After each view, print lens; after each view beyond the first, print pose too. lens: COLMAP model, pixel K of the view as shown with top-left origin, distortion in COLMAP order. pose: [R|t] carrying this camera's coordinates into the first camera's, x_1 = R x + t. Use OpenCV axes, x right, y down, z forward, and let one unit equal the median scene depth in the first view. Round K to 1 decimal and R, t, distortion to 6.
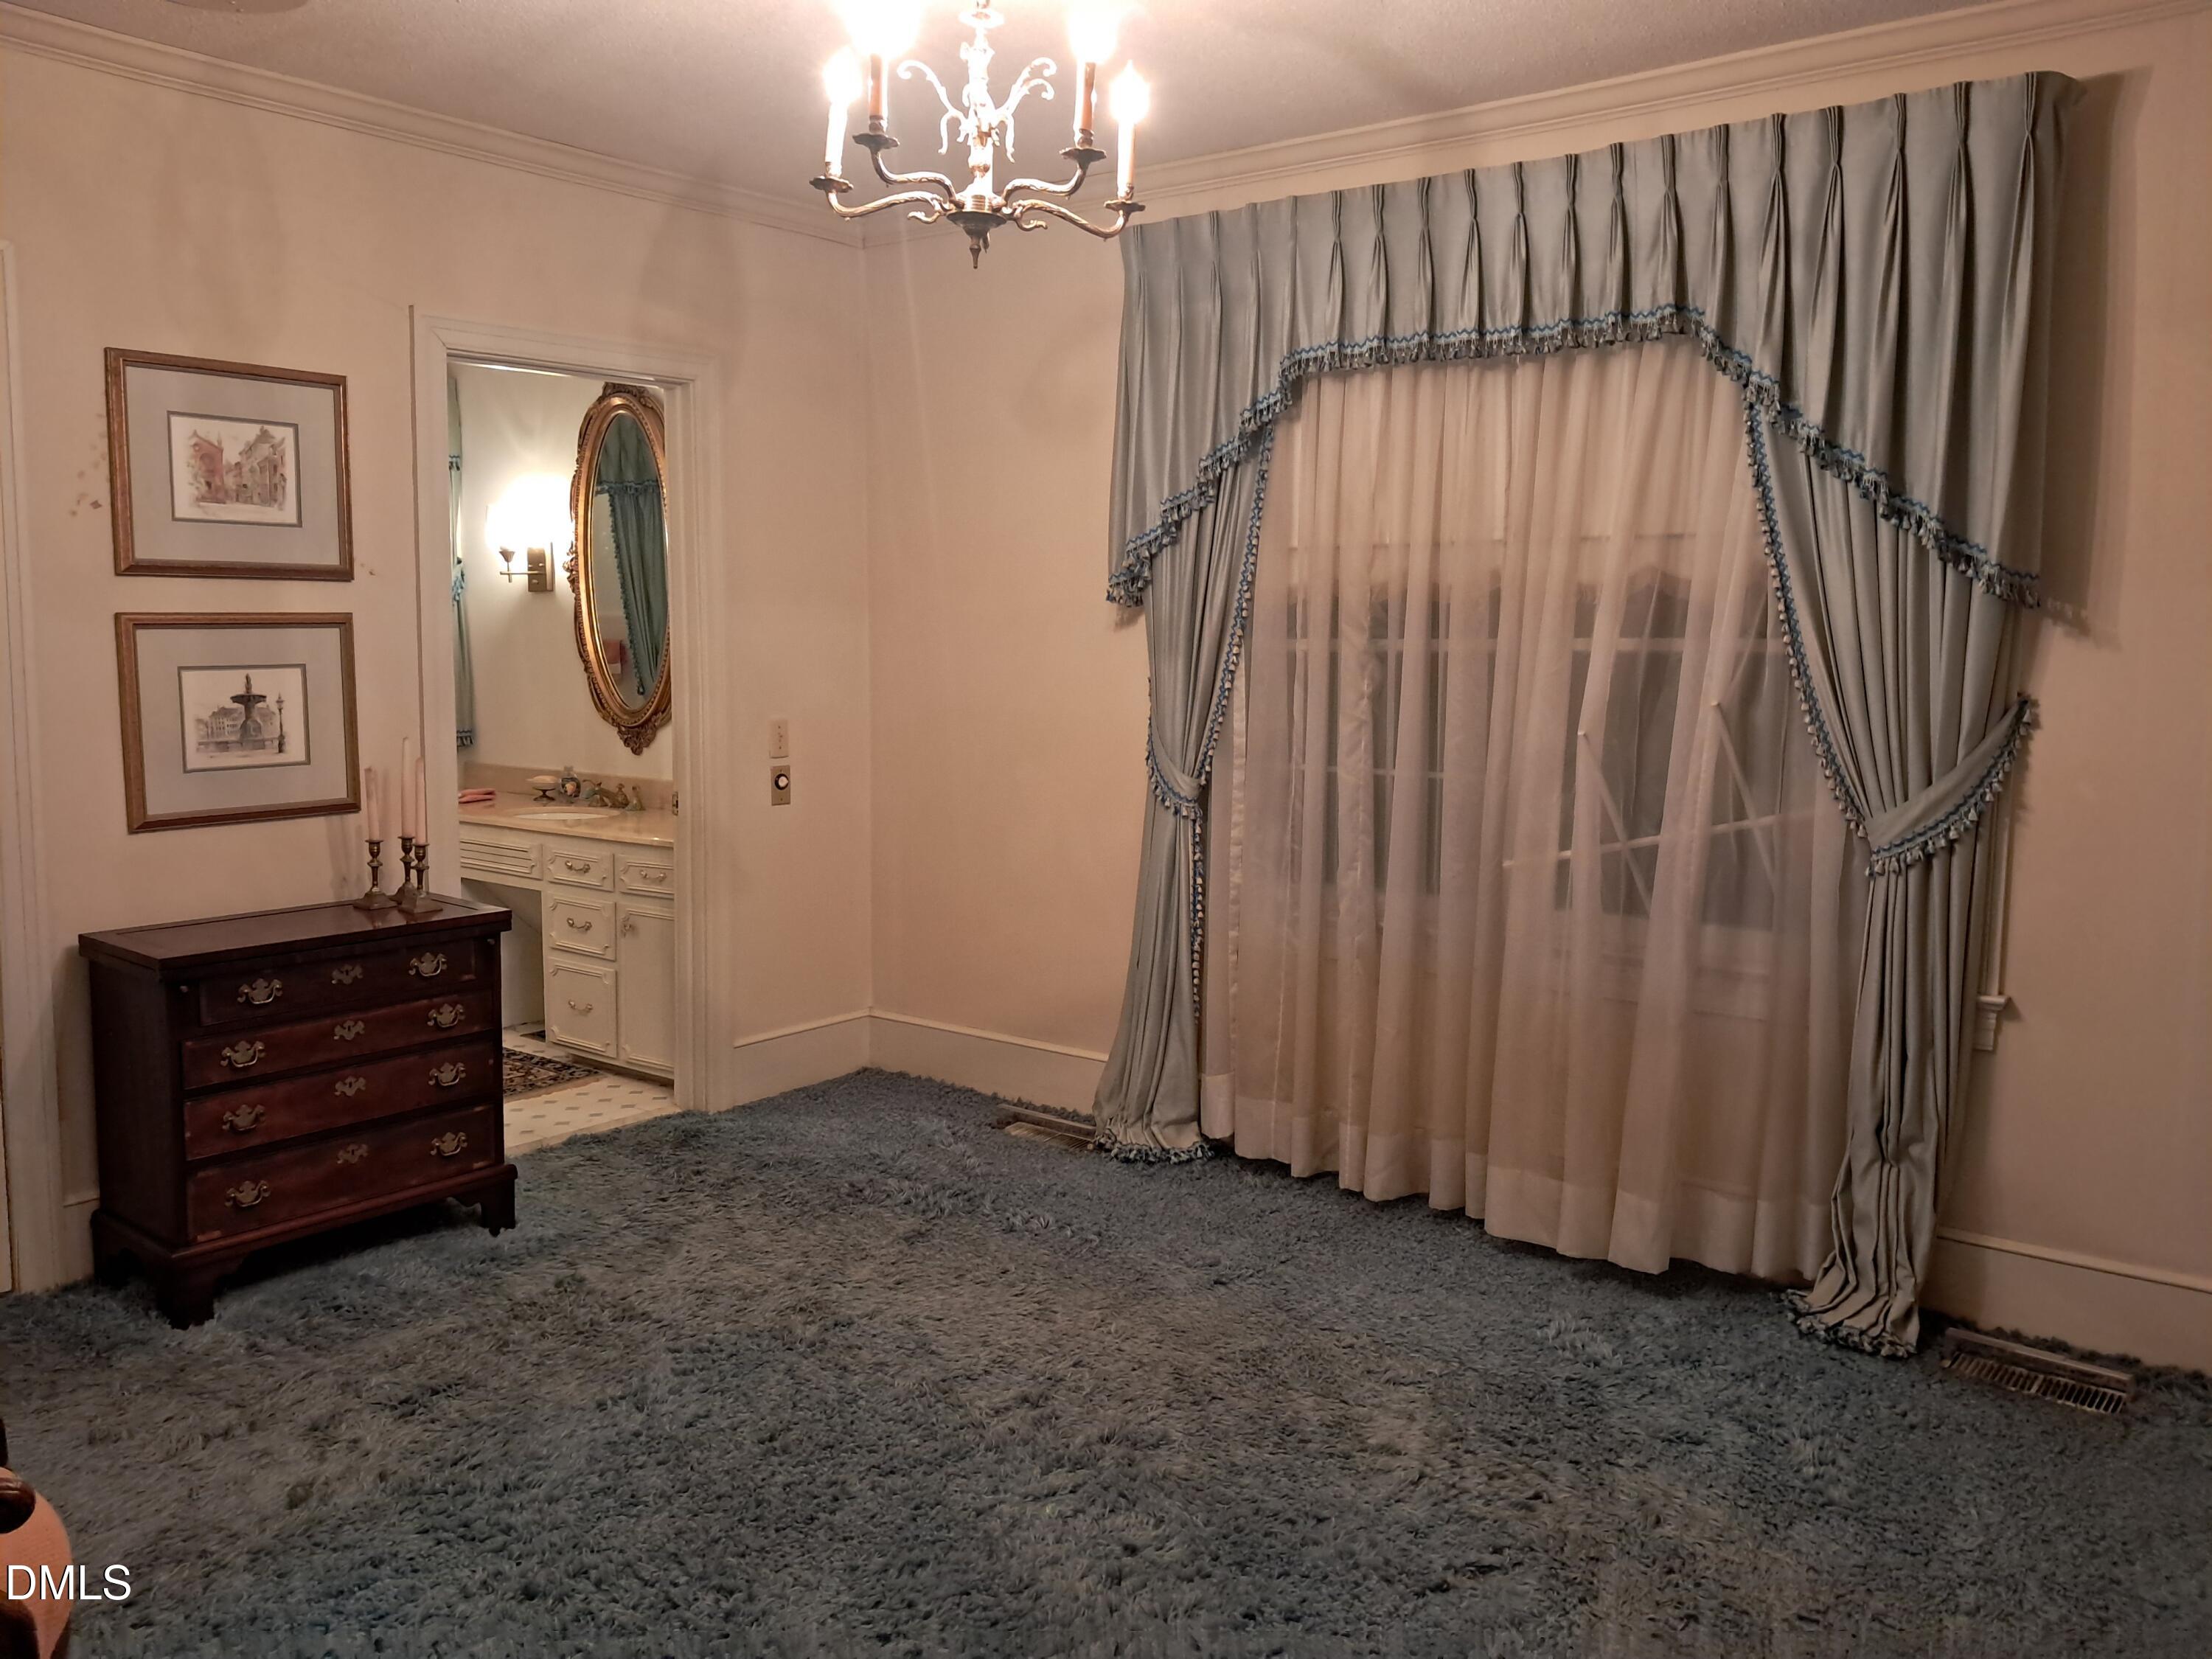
lens RADIAL K [[1772.6, 0, 1106.0], [0, 1772.6, 829.5], [0, 0, 1]] dist [-0.014172, 0.000570]
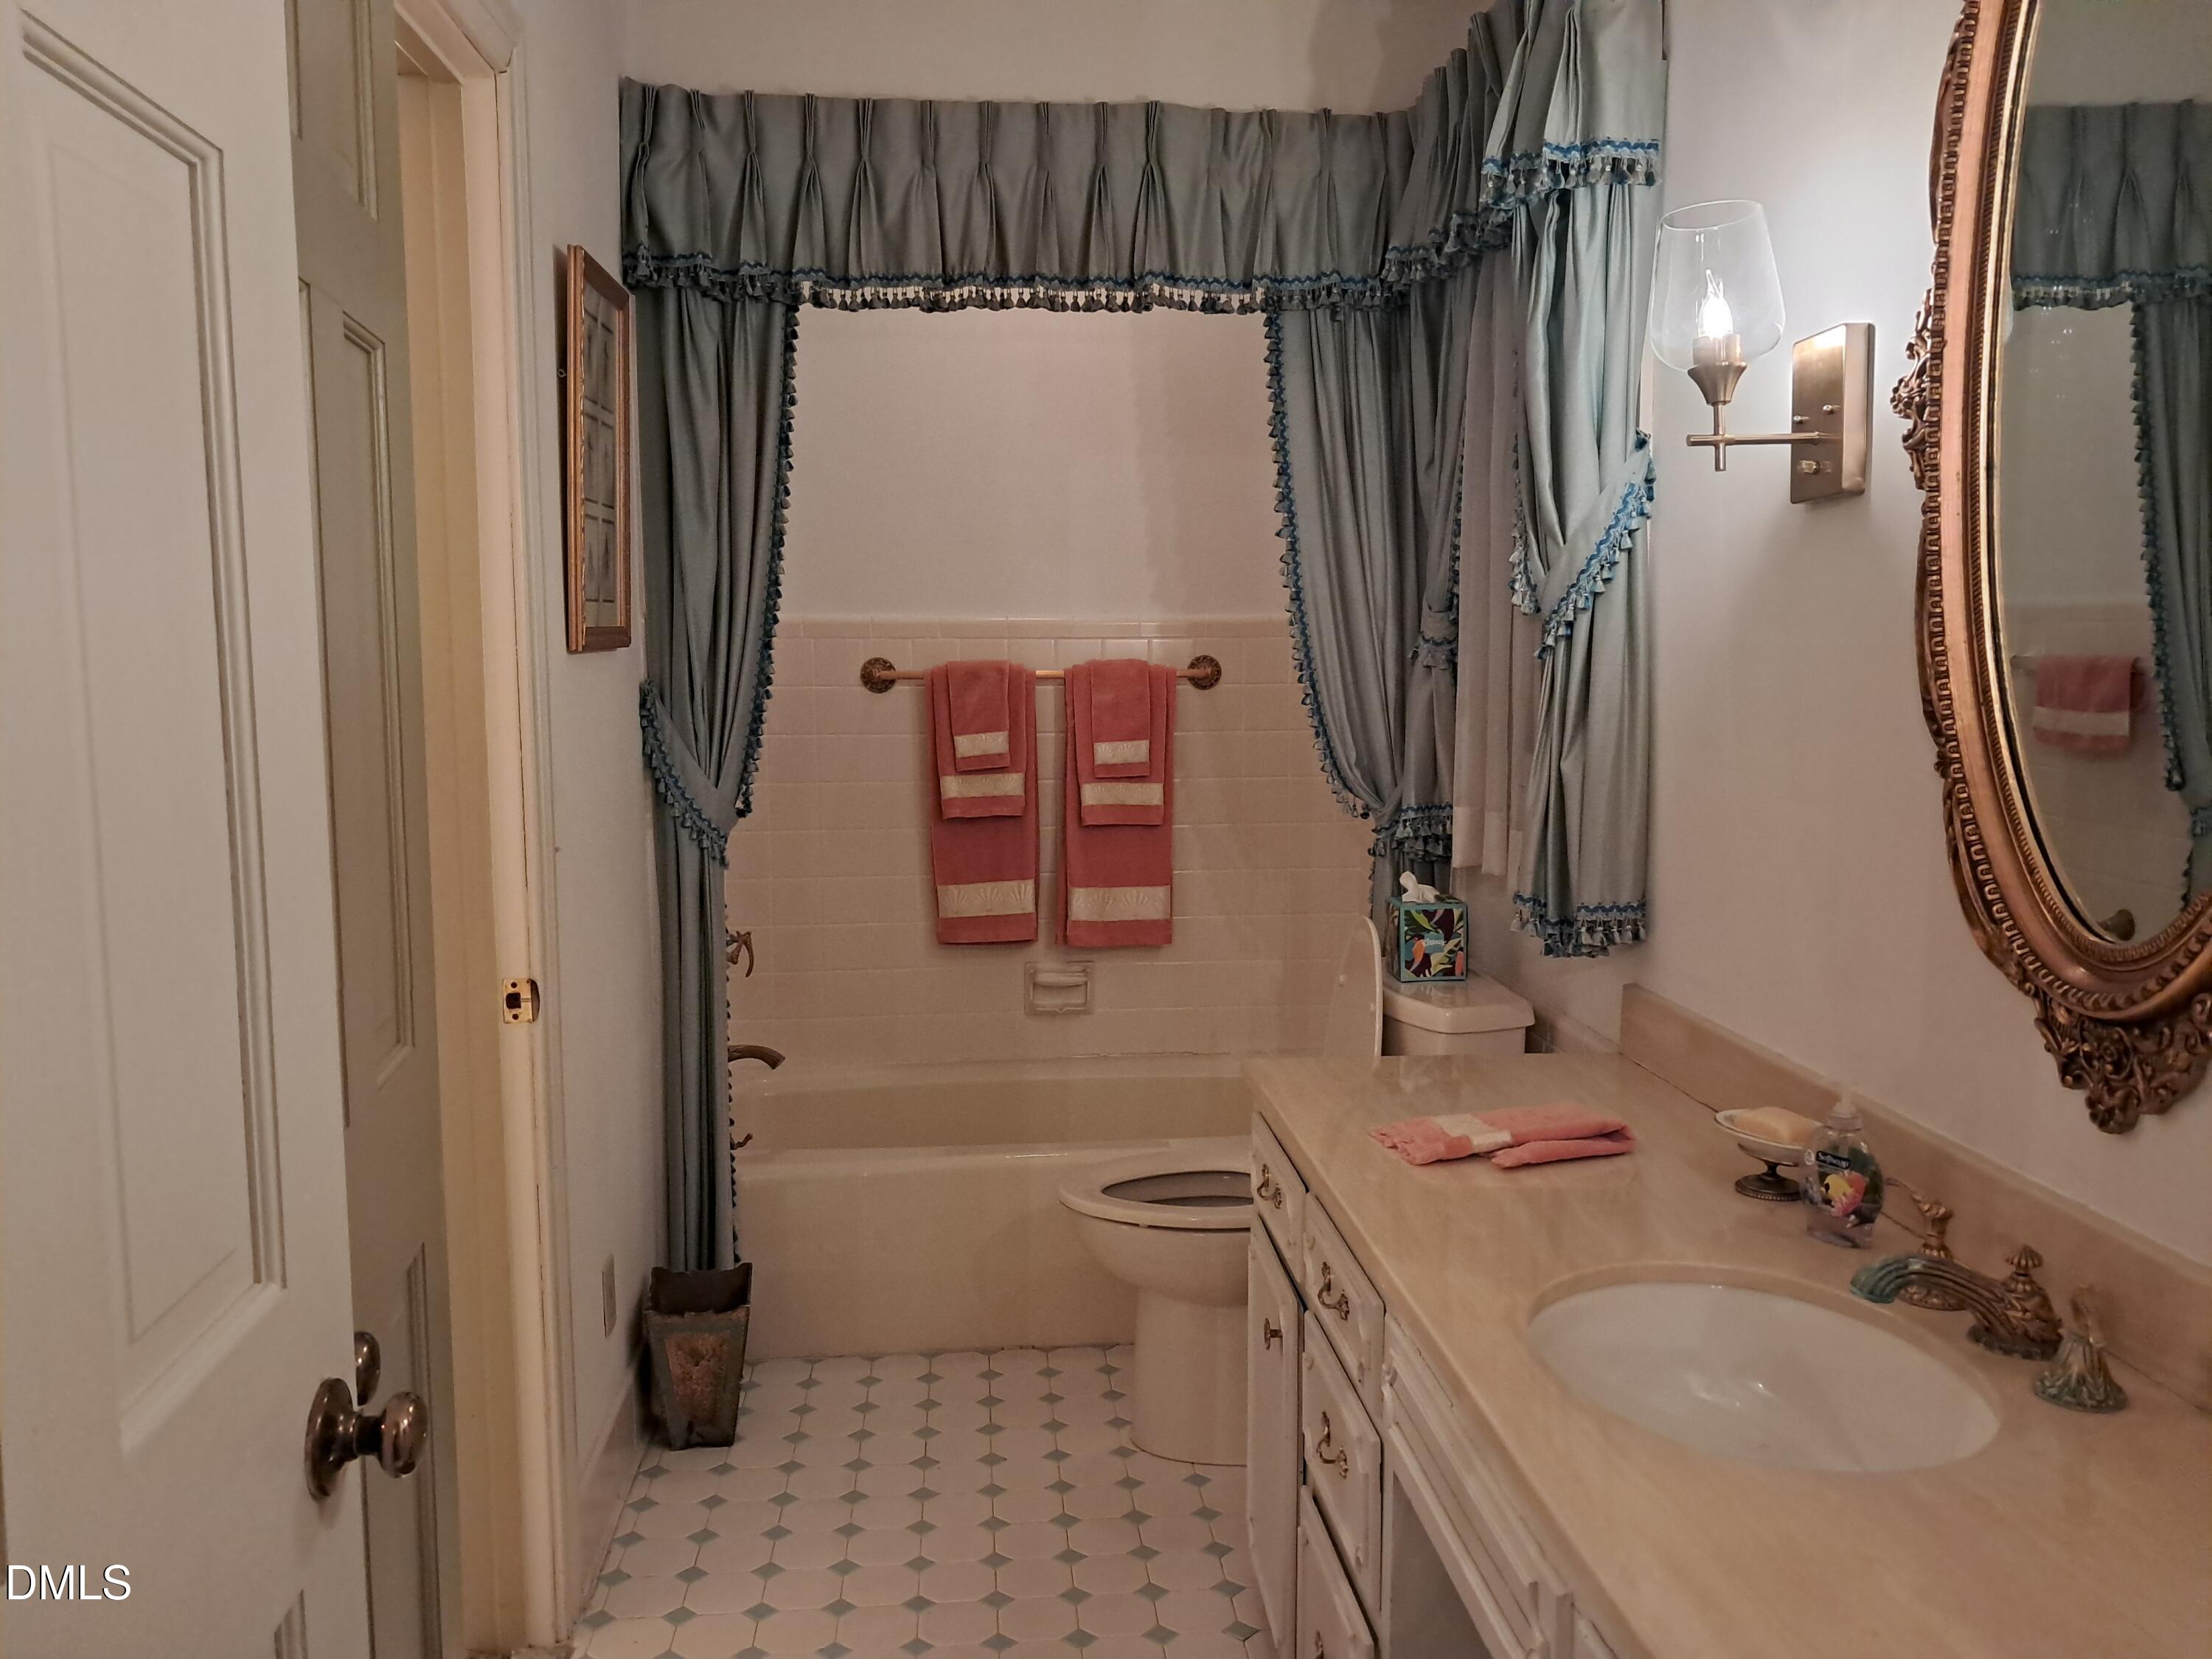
lens RADIAL K [[1772.6, 0, 1106.0], [0, 1772.6, 829.5], [0, 0, 1]] dist [-0.014172, 0.000570]
pose [[0.691514, 0.075837, -0.718371, -0.184230], [-0.081433, 0.996319, 0.026791, -0.076749], [0.717758, 0.039973, 0.695144, 0.710978]]
